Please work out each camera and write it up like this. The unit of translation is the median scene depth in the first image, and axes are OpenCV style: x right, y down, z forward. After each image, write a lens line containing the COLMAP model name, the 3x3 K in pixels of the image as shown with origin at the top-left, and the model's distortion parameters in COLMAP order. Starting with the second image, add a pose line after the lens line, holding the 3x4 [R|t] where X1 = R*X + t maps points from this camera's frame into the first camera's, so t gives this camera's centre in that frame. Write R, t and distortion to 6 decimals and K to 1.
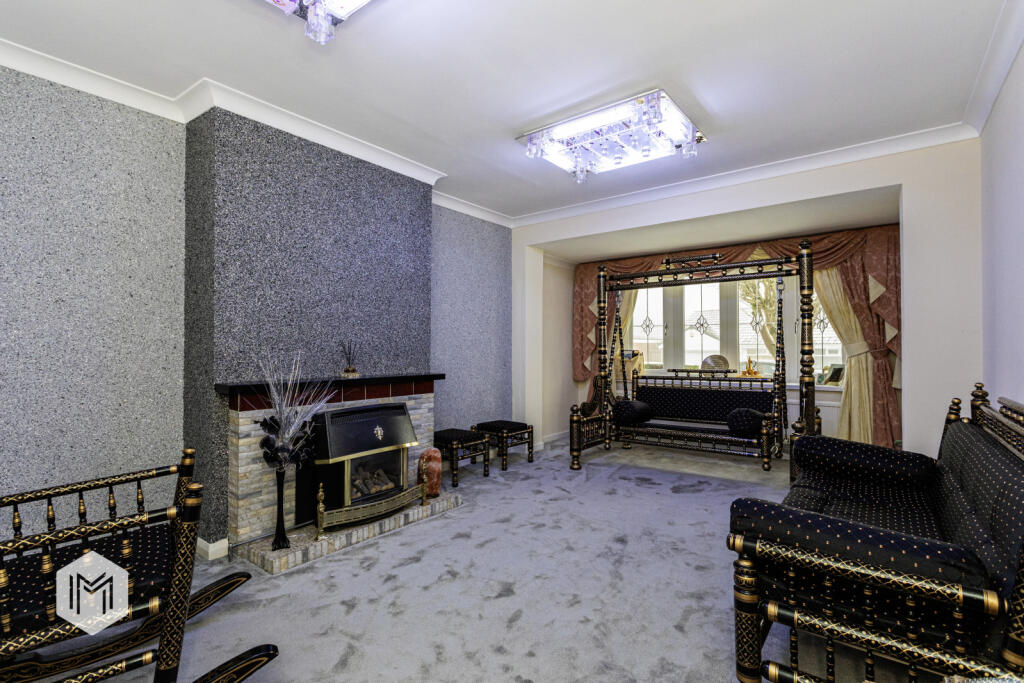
lens RADIAL K [[484.6, 0, 510.4], [0, 484.6, 344.4], [0, 0, 1]] dist [-0.005085, 0.000143]
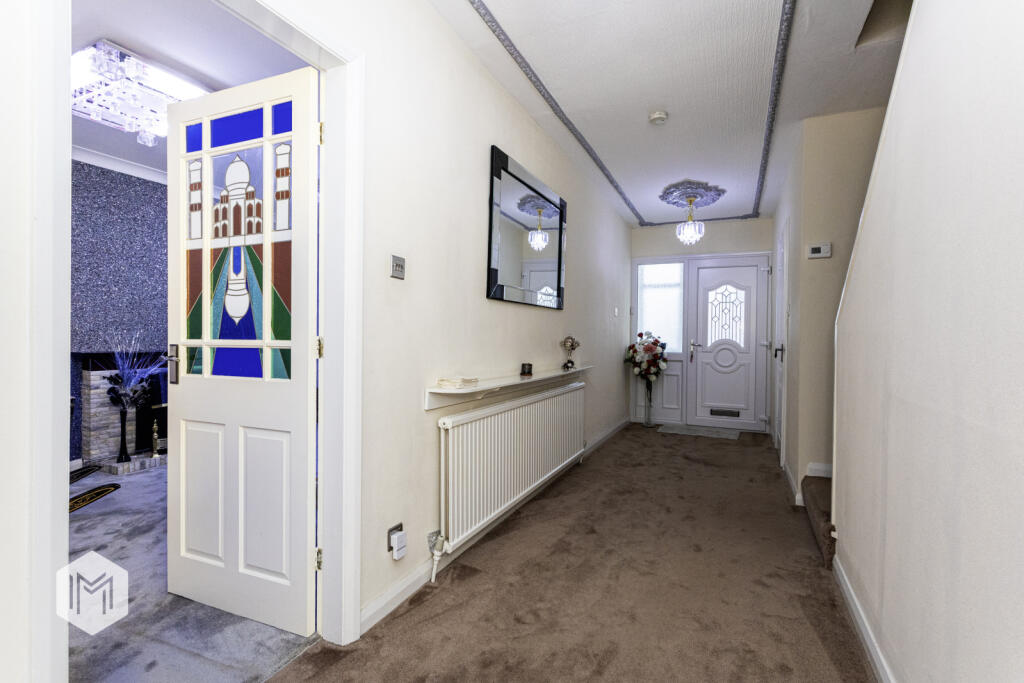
lens RADIAL K [[484.6, 0, 514.5], [0, 484.6, 340.7], [0, 0, 1]] dist [-0.005085, 0.000143]
pose [[0.972761, 0.005685, 0.231739, 0.343162], [-0.009953, 0.999802, 0.017251, 0.008191], [-0.231595, -0.019087, 0.972625, -0.705942]]
